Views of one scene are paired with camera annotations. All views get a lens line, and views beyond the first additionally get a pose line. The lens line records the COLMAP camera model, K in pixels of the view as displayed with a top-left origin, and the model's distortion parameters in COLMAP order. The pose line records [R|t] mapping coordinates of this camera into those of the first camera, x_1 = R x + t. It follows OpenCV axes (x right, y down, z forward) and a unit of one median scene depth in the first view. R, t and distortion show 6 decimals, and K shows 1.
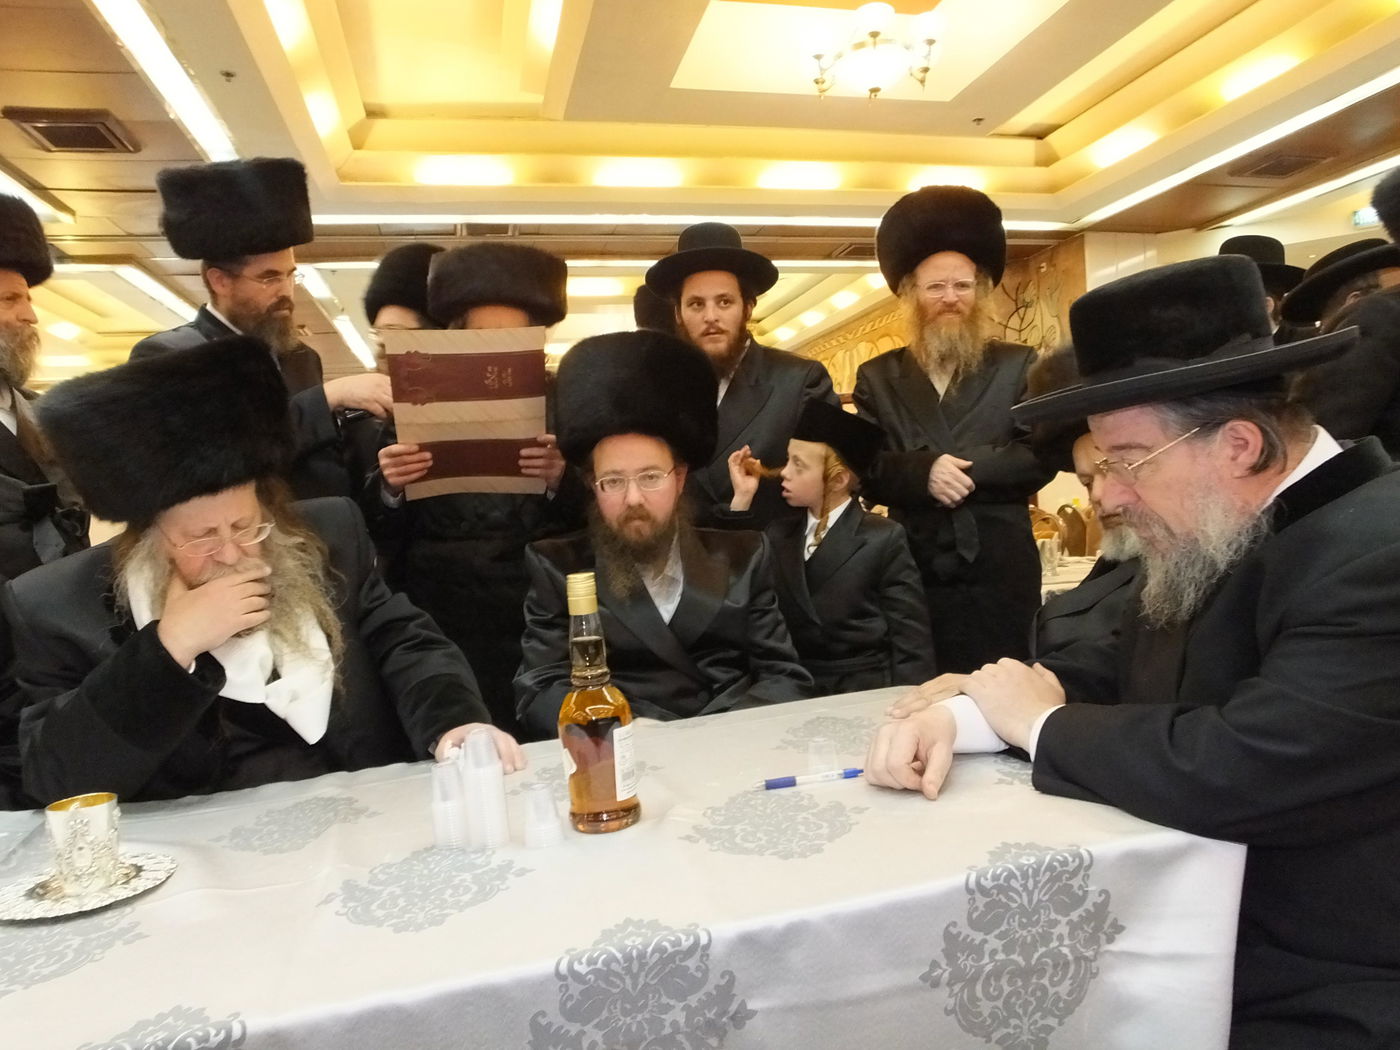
lens RADIAL K [[988.6, 0, 700.0], [0, 988.6, 525.0], [0, 0, 1]] dist [-0.047700, 0.004934]
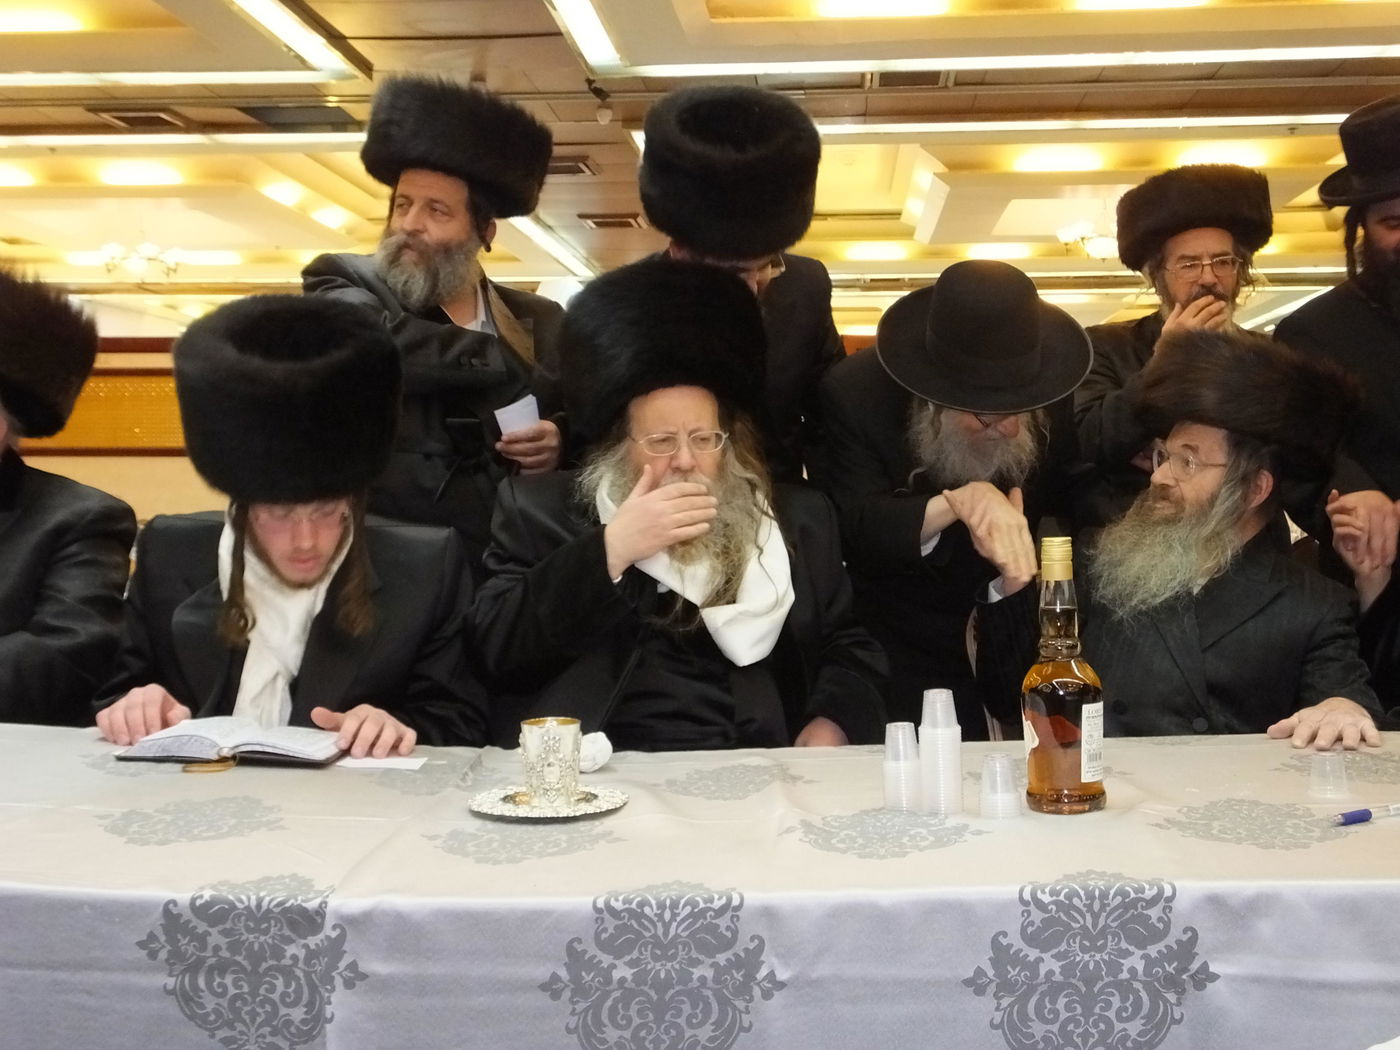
lens RADIAL K [[1542.4, 0, 672.6], [0, 1542.4, 511.7], [0, 0, 1]] dist [0.000283, 0.023839]
pose [[0.942181, 0.061791, -0.329358, 0.021268], [-0.063143, 0.997983, 0.006601, 0.048336], [0.329101, 0.014578, 0.944182, -0.640464]]
